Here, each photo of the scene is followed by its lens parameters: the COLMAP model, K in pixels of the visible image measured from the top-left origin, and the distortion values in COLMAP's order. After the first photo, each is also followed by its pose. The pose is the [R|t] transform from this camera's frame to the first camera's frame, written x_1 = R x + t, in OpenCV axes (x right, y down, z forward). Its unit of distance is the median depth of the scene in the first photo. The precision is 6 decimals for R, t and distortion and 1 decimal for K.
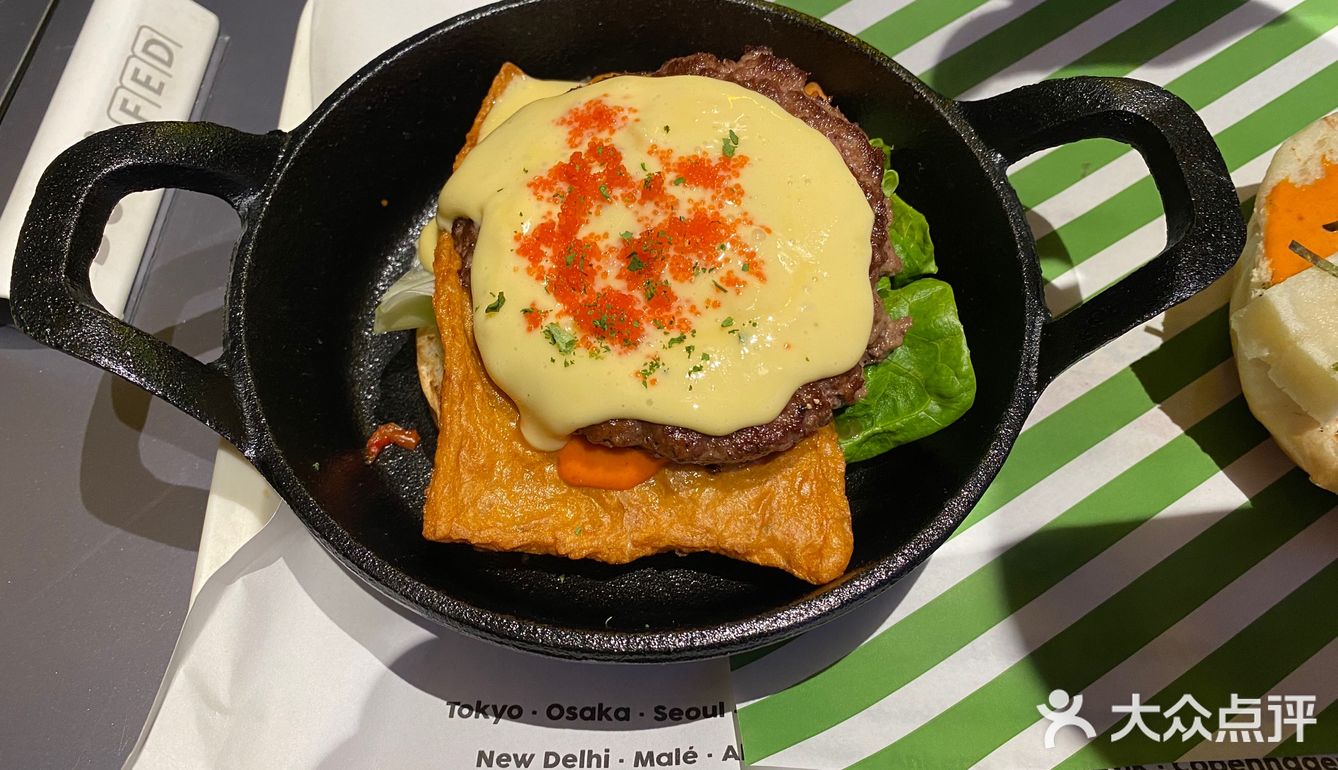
lens RADIAL K [[1057.2, 0, 669.0], [0, 1057.2, 385.0], [0, 0, 1]] dist [0.098184, -0.185126]
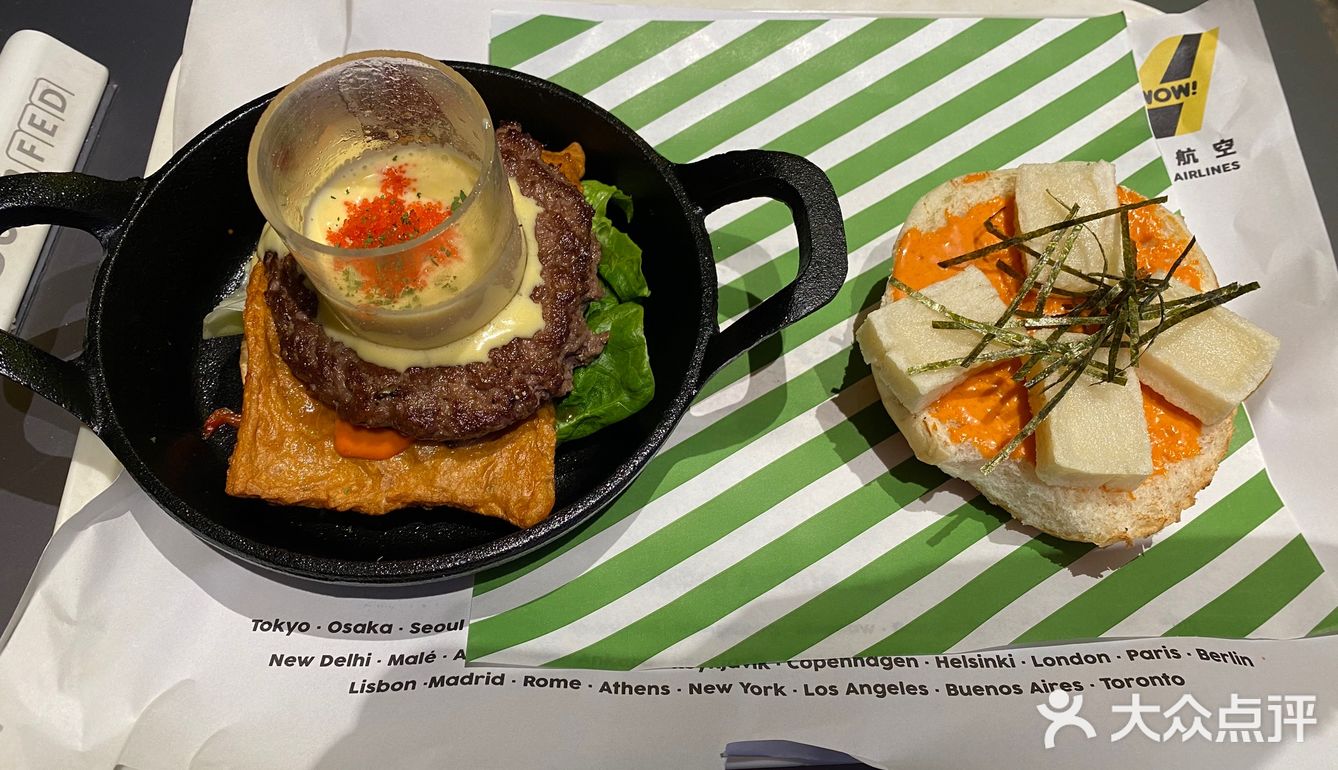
lens RADIAL K [[1031.3, 0, 668.9], [0, 1031.3, 377.7], [0, 0, 1]] dist [0.008906, 0.004455]
pose [[0.999021, 0.007660, 0.043559, 0.250165], [-0.007909, 0.999953, 0.005567, -0.013343], [-0.043515, -0.005906, 0.999035, -0.298159]]
